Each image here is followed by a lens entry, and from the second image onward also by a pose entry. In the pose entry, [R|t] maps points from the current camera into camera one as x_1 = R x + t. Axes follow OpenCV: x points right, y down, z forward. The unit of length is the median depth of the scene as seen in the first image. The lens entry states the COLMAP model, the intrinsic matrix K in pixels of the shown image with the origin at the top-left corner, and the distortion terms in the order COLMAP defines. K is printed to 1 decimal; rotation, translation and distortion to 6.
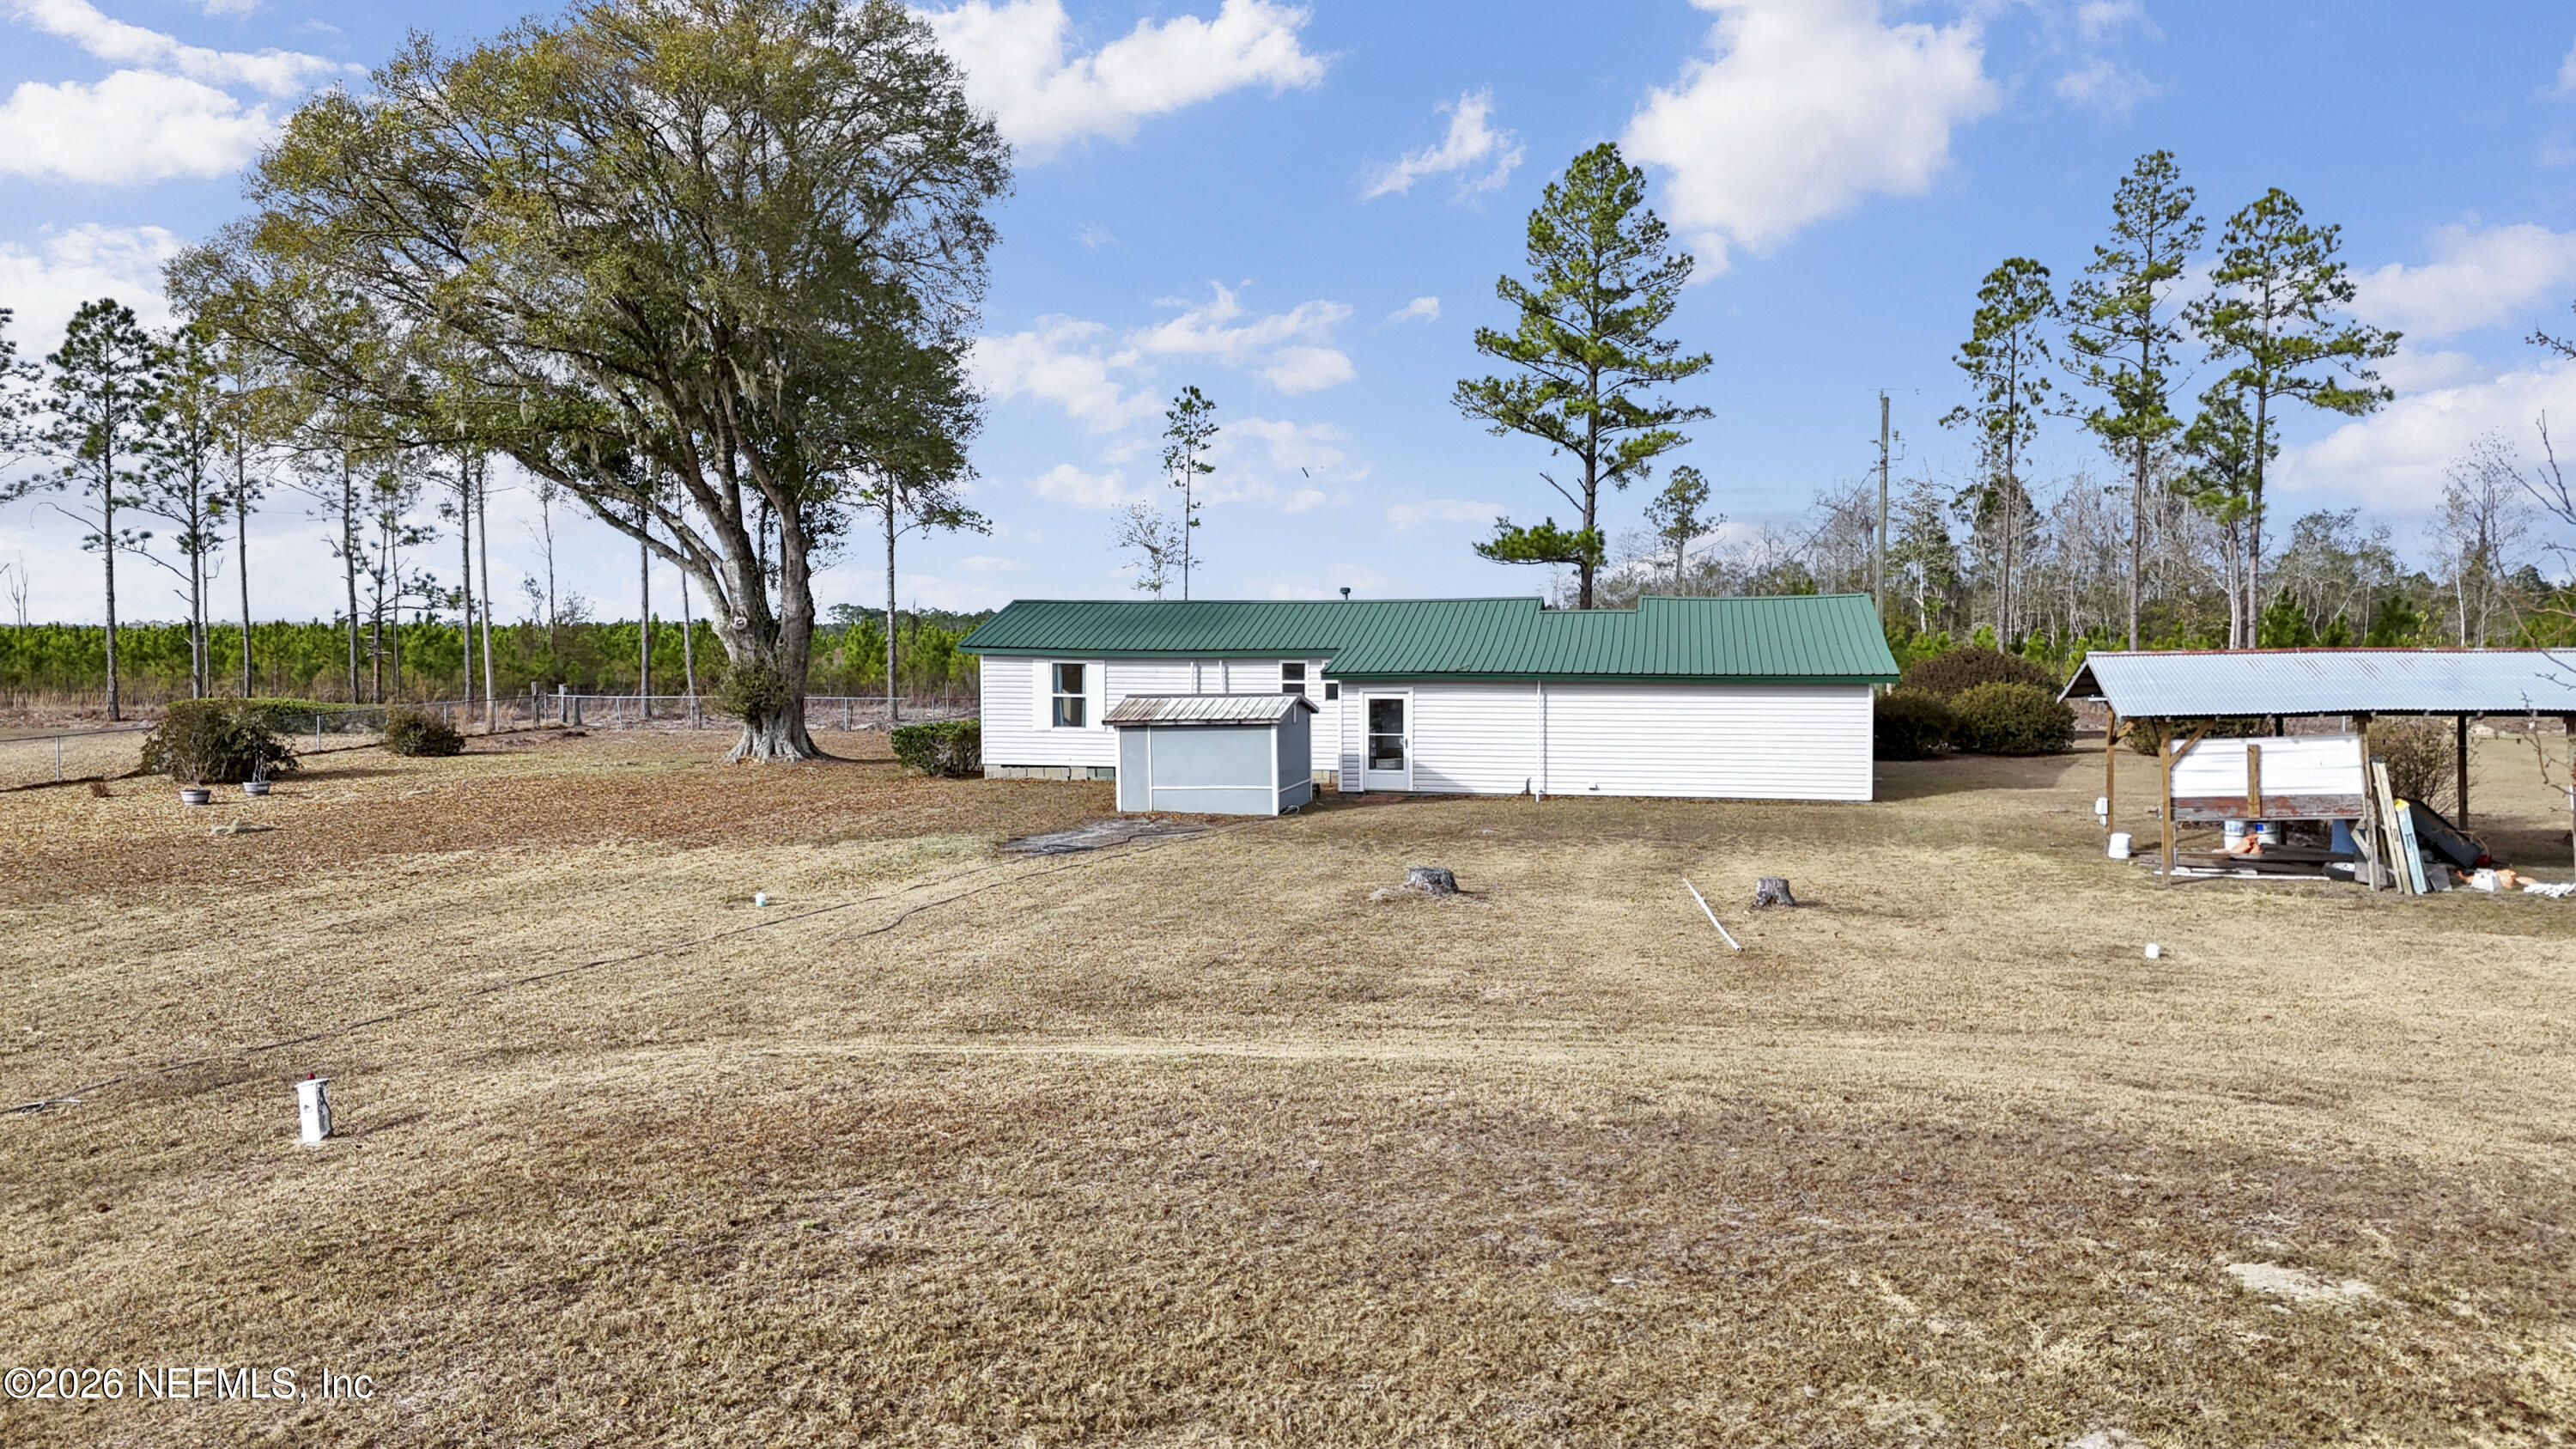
lens RADIAL K [[1920.2, 0, 1293.5], [0, 1920.2, 751.0], [0, 0, 1]] dist [0.080542, -0.093727]
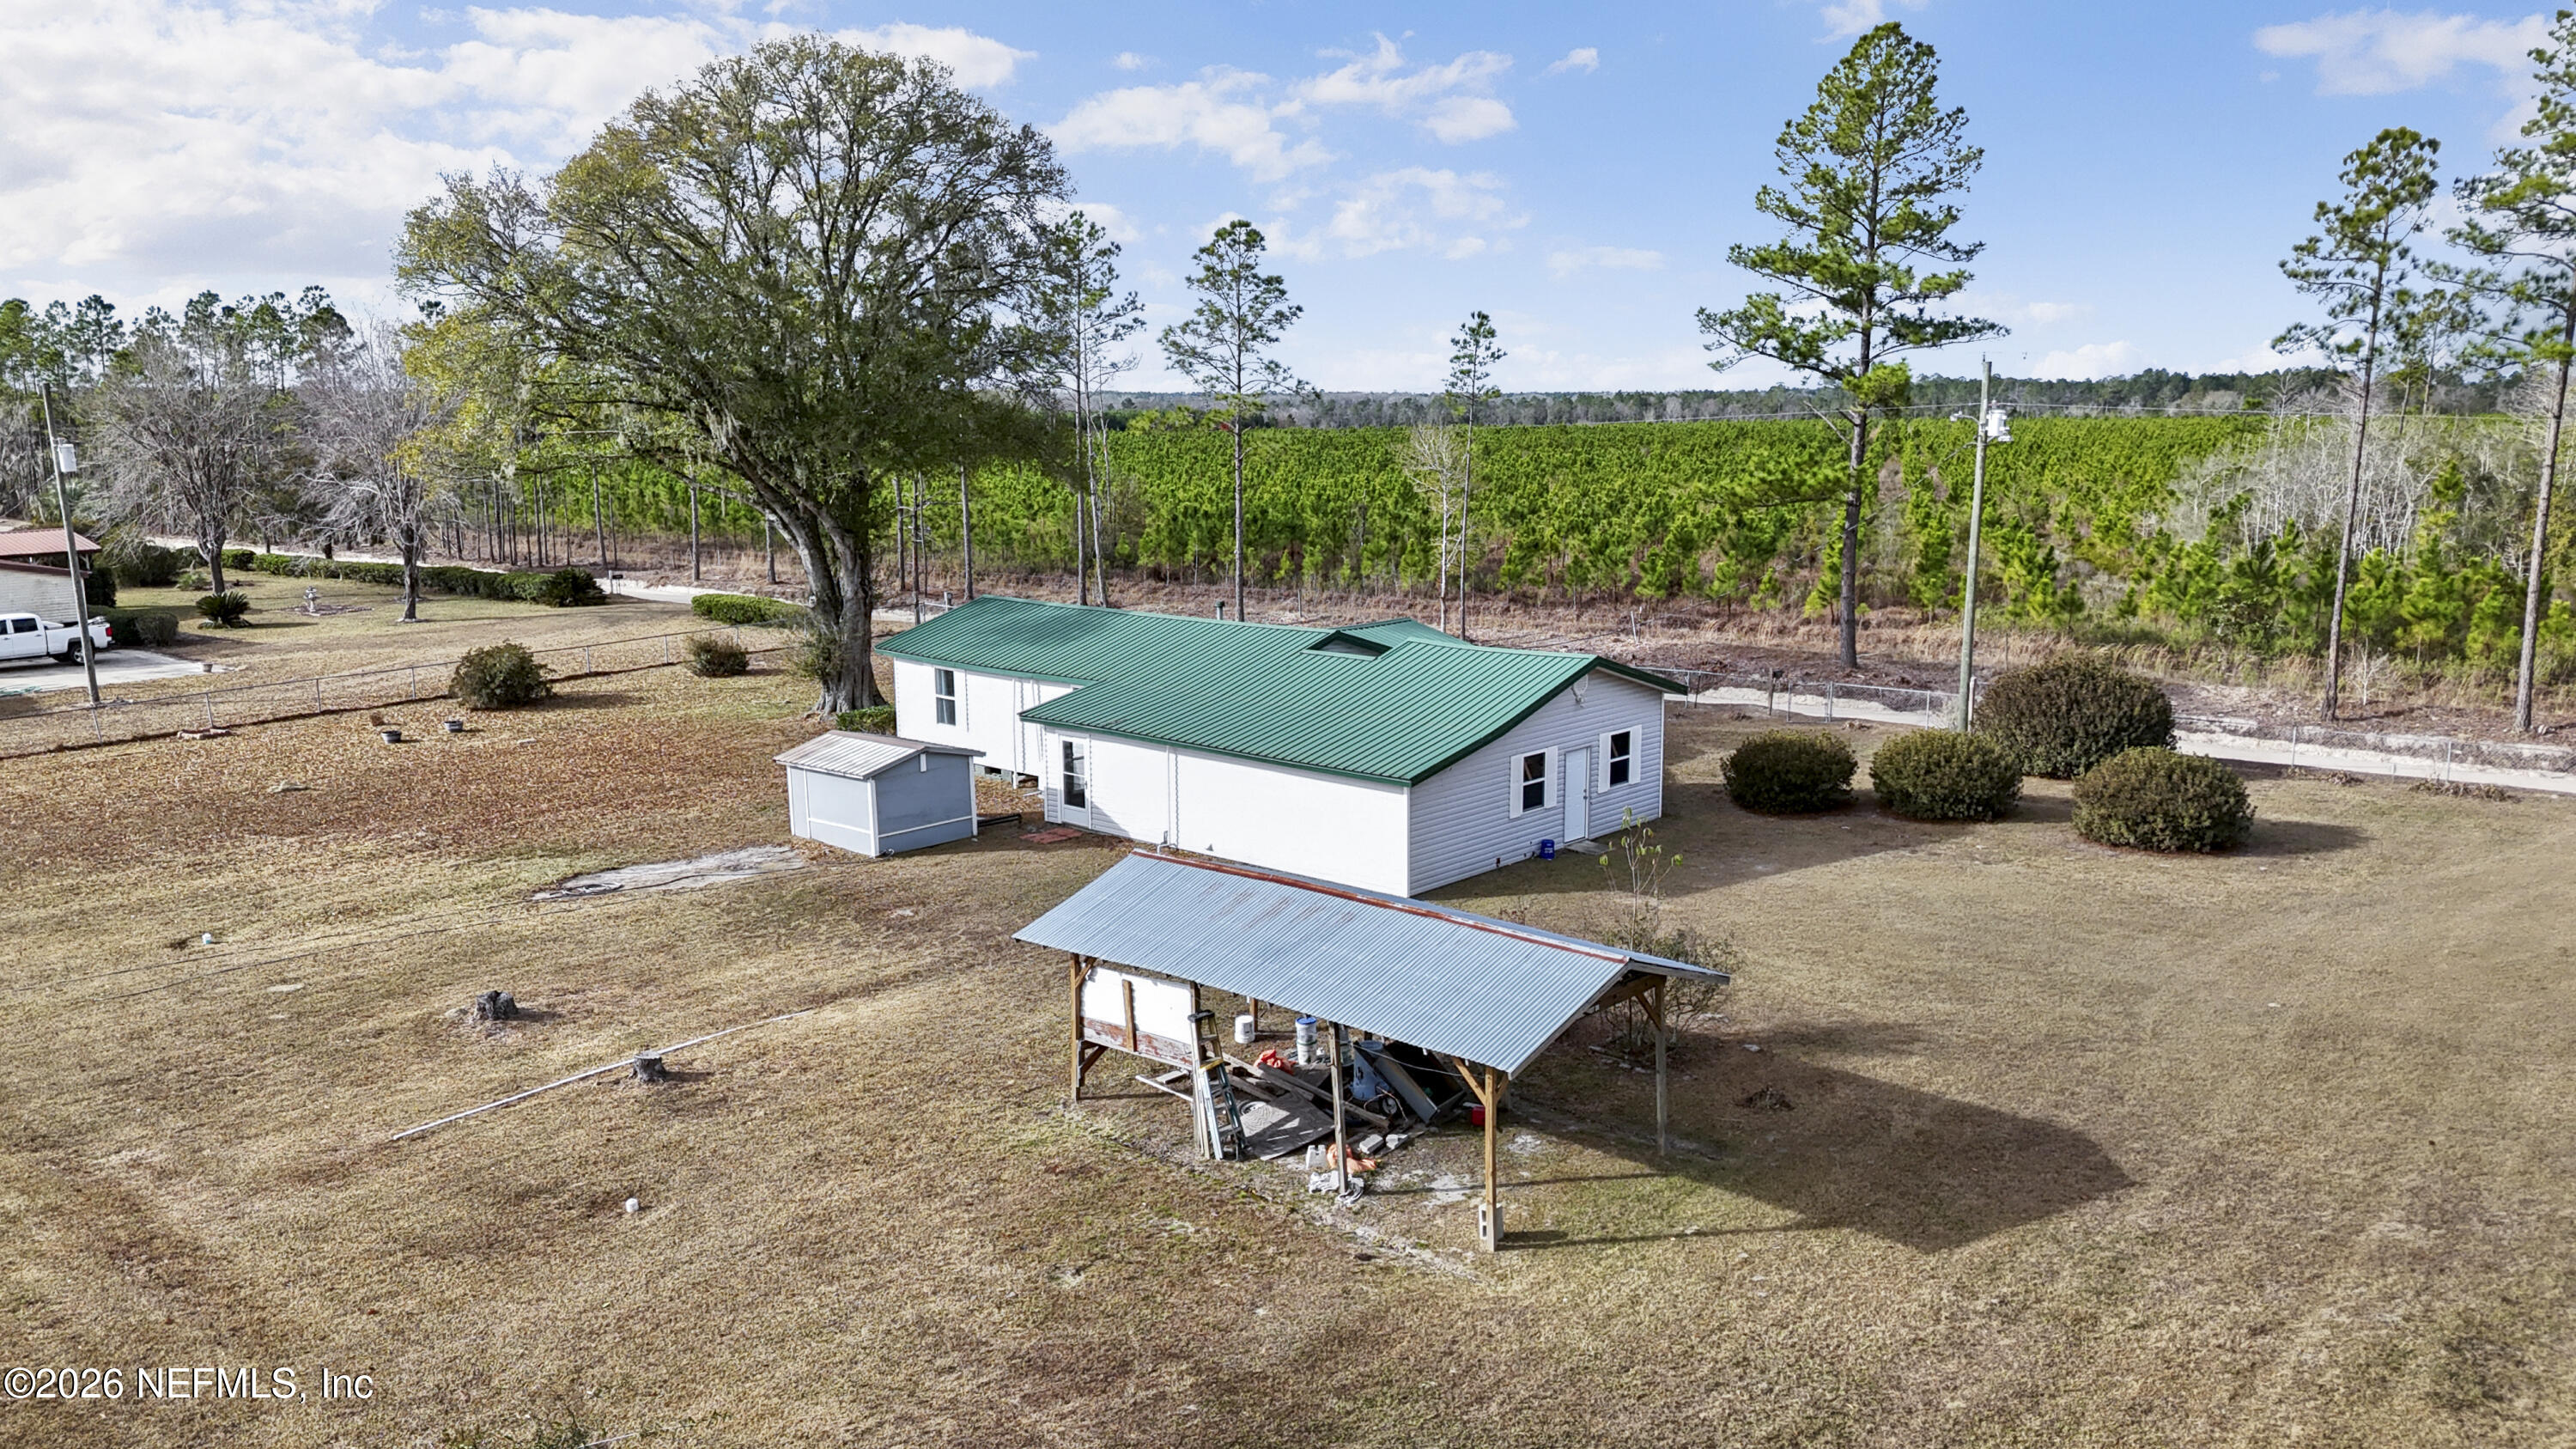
lens RADIAL K [[1913.1, 0, 1280.9], [0, 1913.1, 742.2], [0, 0, 1]] dist [0.084666, -0.048711]
pose [[0.864093, 0.085520, -0.496014, 0.568144], [-0.026498, 0.991822, 0.124844, -0.137038], [0.502635, -0.094733, 0.859293, 0.107354]]
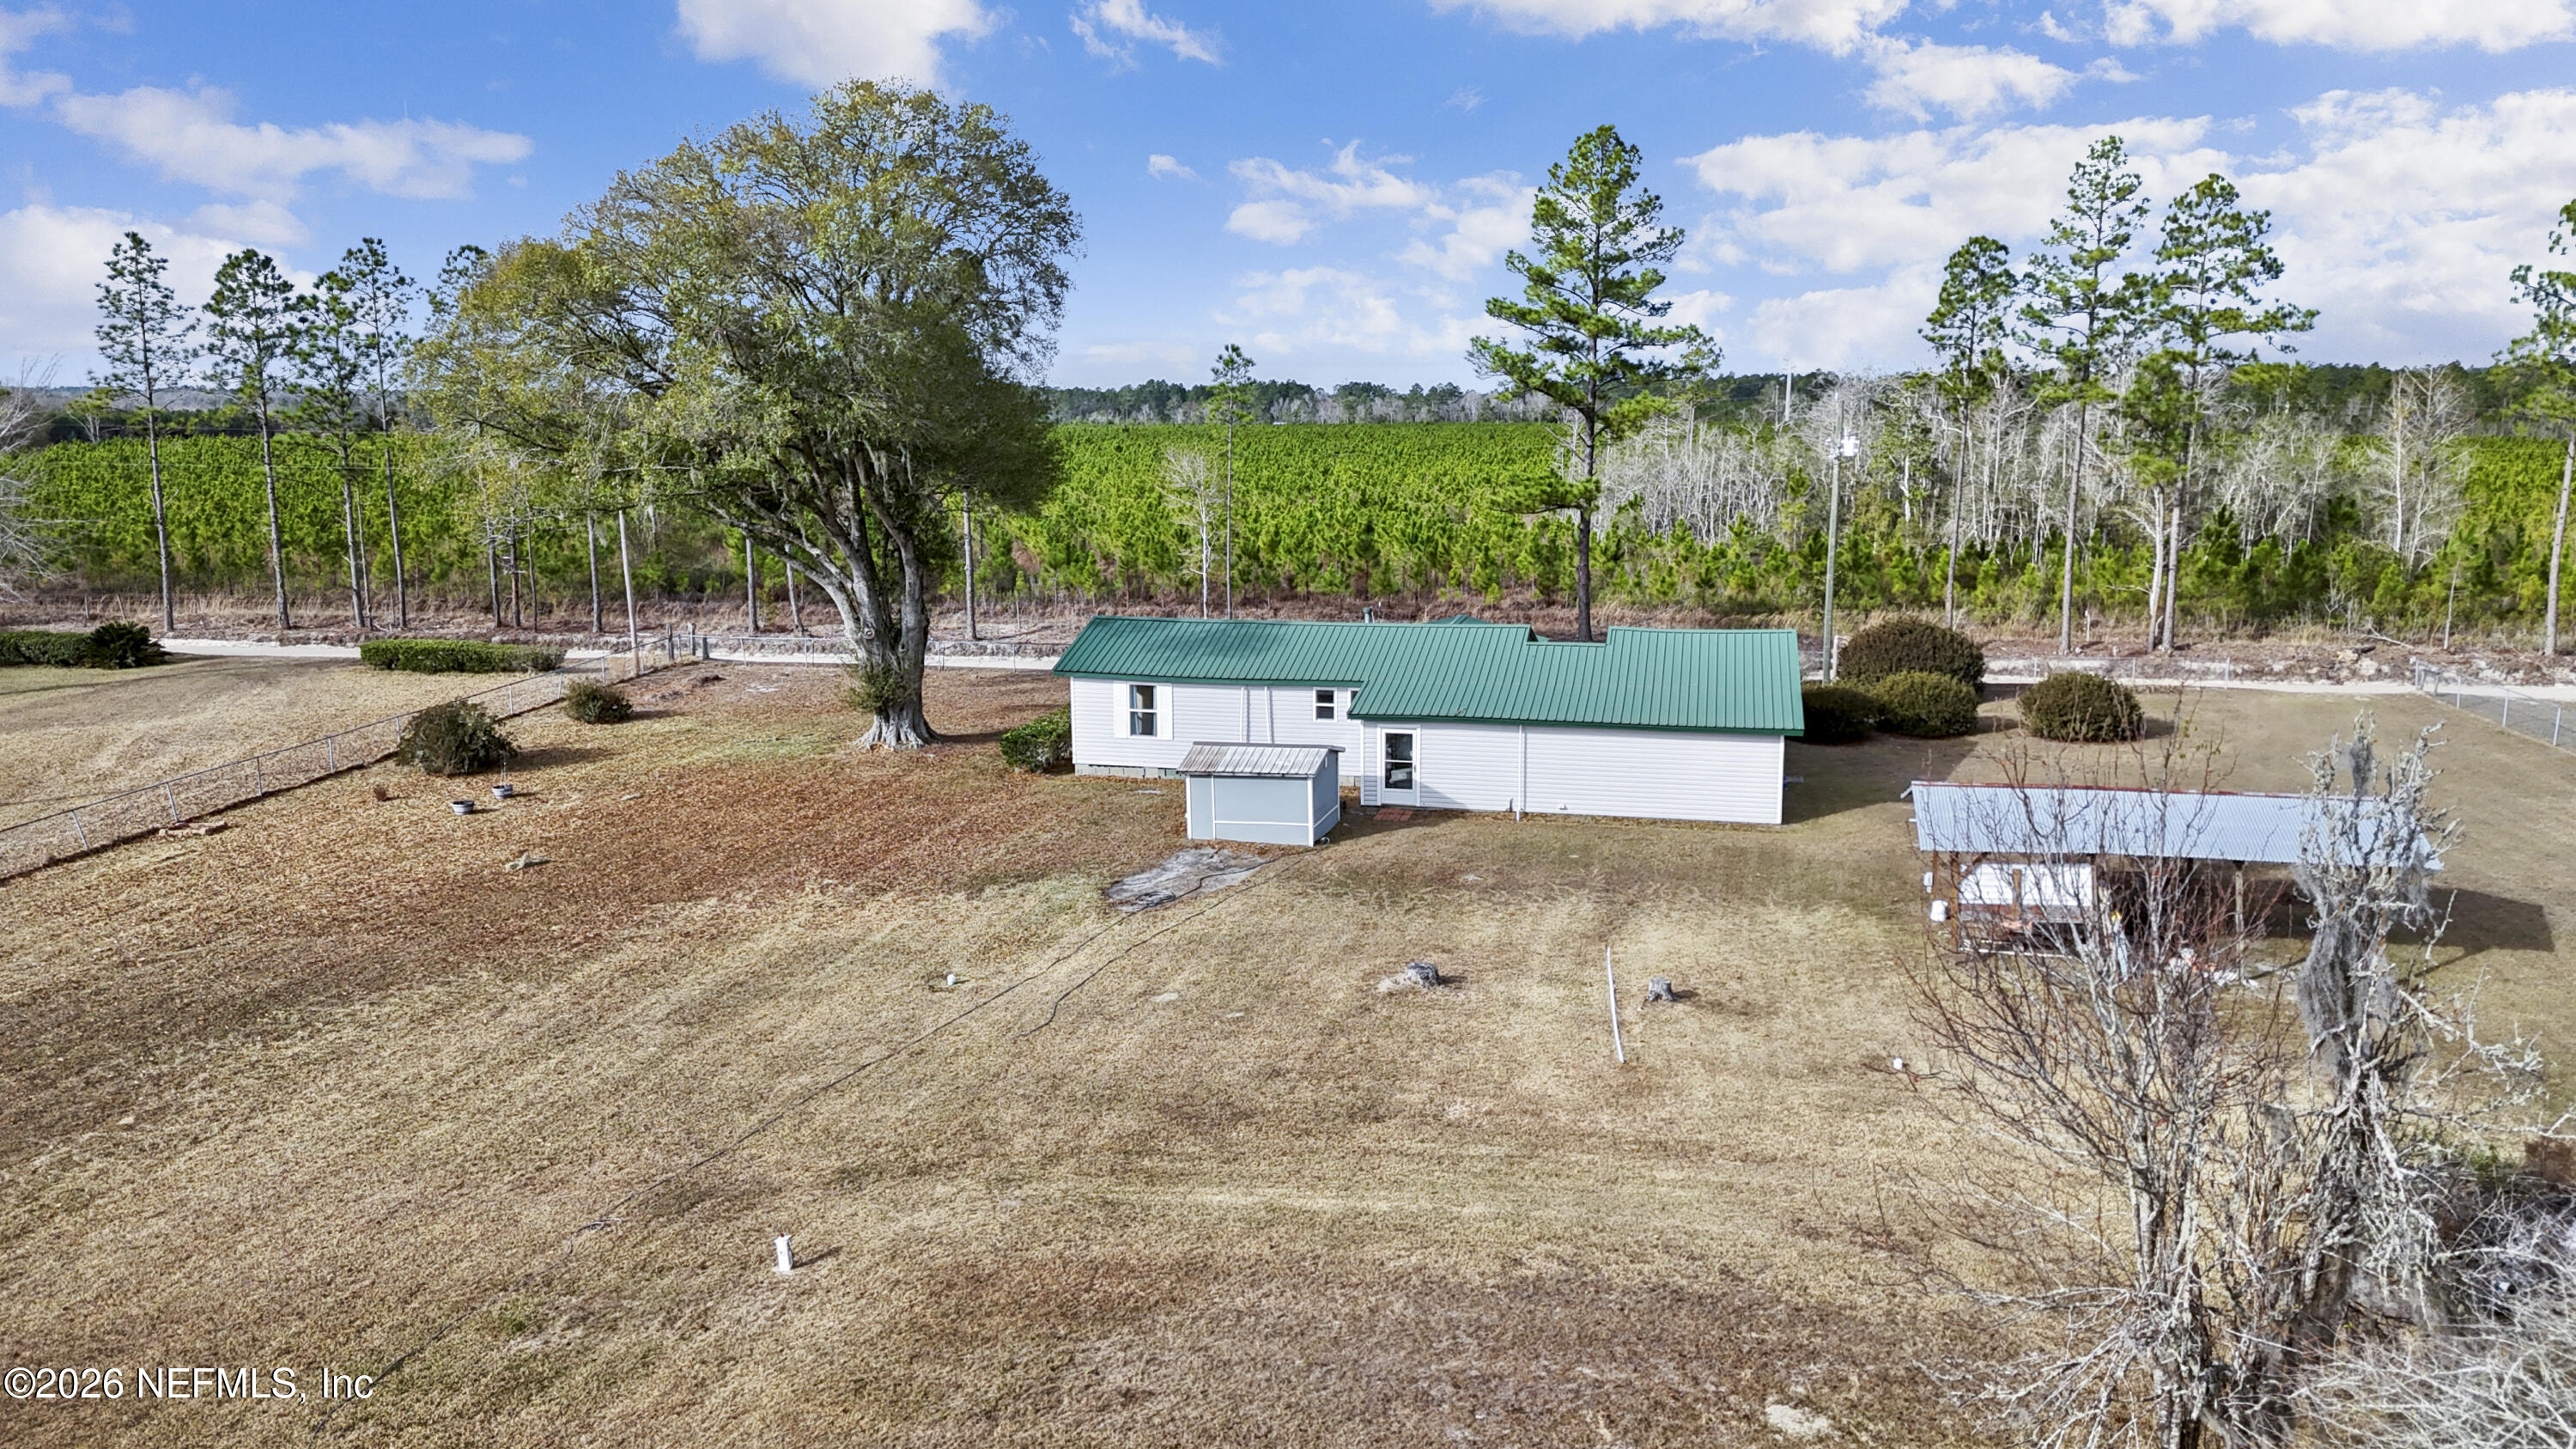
lens RADIAL K [[1913.1, 0, 1280.9], [0, 1913.1, 742.2], [0, 0, 1]] dist [0.084666, -0.048711]
pose [[0.999733, -0.001968, -0.023012, 0.000007], [0.004666, 0.993027, 0.117794, -0.140058], [0.022620, -0.117870, 0.992771, -0.201703]]
